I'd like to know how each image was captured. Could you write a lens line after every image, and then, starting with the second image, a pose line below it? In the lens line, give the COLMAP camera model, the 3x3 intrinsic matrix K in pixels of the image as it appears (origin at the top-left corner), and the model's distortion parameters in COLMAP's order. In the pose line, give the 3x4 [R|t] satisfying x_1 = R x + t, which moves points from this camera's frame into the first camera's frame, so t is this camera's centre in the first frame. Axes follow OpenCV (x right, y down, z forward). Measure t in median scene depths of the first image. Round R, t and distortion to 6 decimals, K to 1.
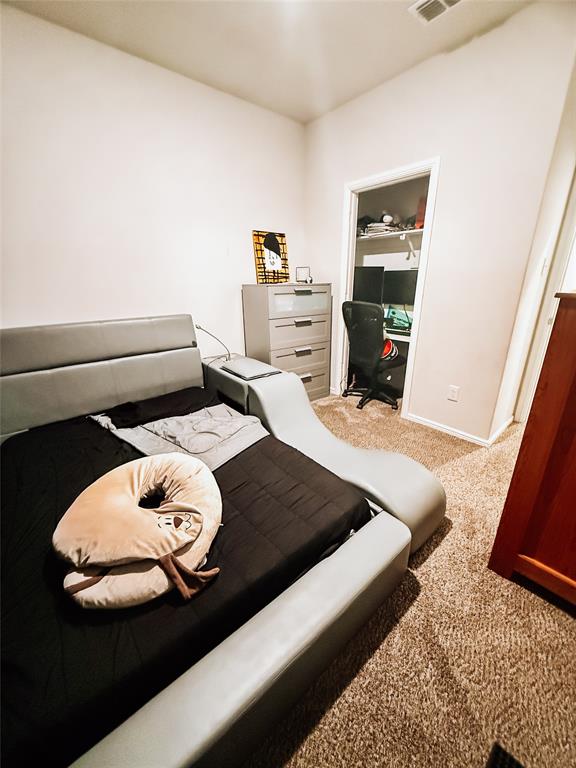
lens RADIAL K [[305.9, 0, 288.0], [0, 305.9, 384.0], [0, 0, 1]] dist [0.003150, 0.000091]
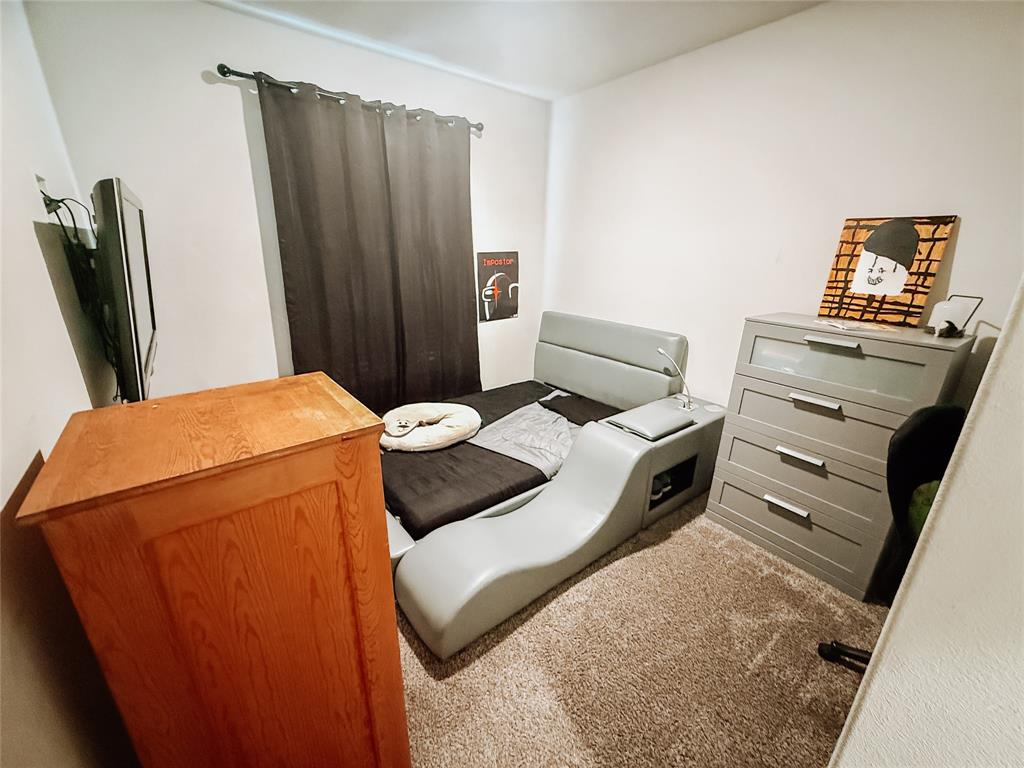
lens RADIAL K [[407.9, 0, 512.0], [0, 407.9, 384.0], [0, 0, 1]] dist [0.003150, 0.000091]
pose [[-0.035062, 0.328874, -0.943723, 0.636347], [-0.337722, 0.884852, 0.320905, -0.266074], [0.940593, 0.329967, 0.080043, 0.466249]]
